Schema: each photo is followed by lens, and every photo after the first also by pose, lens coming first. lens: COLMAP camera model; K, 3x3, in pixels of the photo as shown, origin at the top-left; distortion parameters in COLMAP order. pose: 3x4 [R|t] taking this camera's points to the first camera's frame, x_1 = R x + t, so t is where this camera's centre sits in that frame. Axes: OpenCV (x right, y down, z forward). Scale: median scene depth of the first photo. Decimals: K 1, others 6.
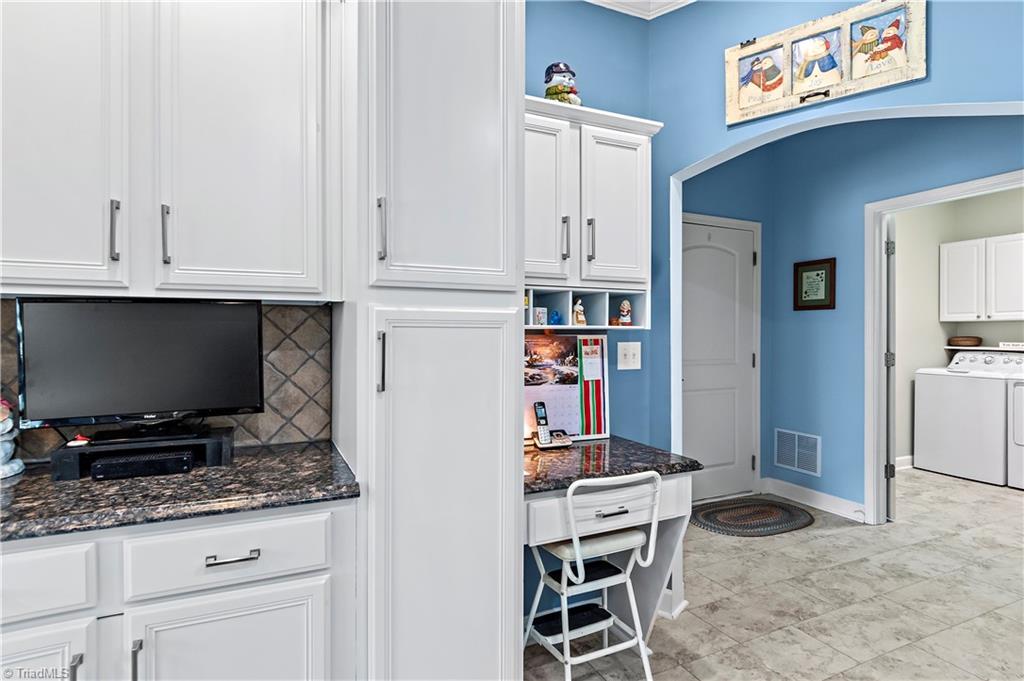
lens RADIAL K [[552.1, 0, 532.6], [0, 552.1, 337.6], [0, 0, 1]] dist [0.001211, 0.000683]
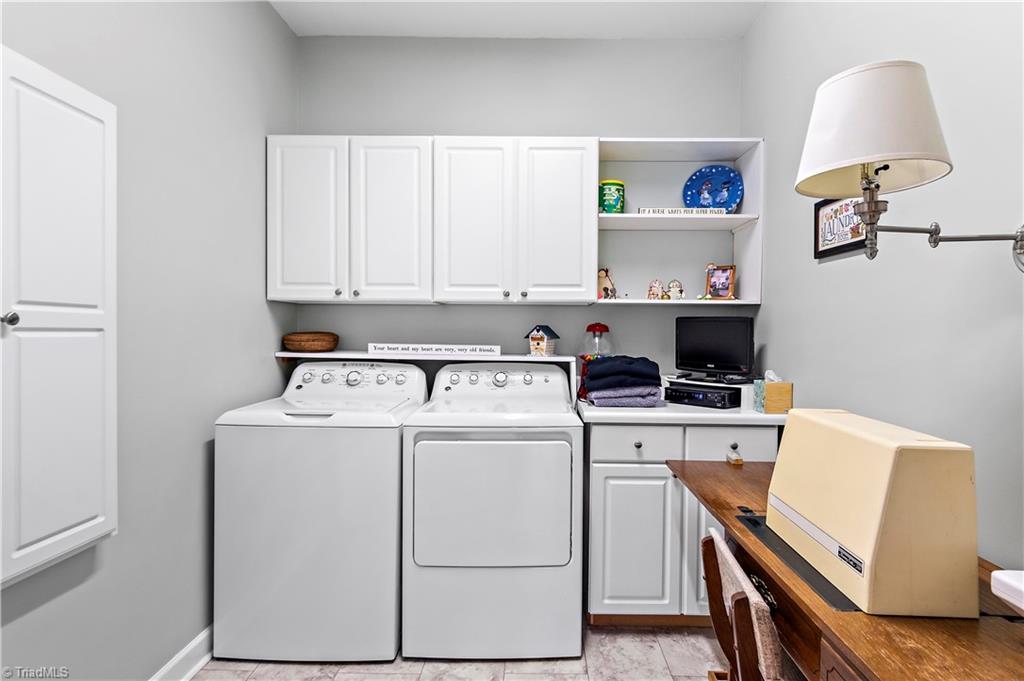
lens RADIAL K [[552.1, 0, 532.6], [0, 552.1, 337.6], [0, 0, 1]] dist [0.001211, 0.000683]
pose [[0.452255, -0.007085, 0.891861, 0.461413], [-0.001867, 0.999959, 0.008890, -0.002323], [-0.891887, -0.005686, 0.452223, 0.644579]]
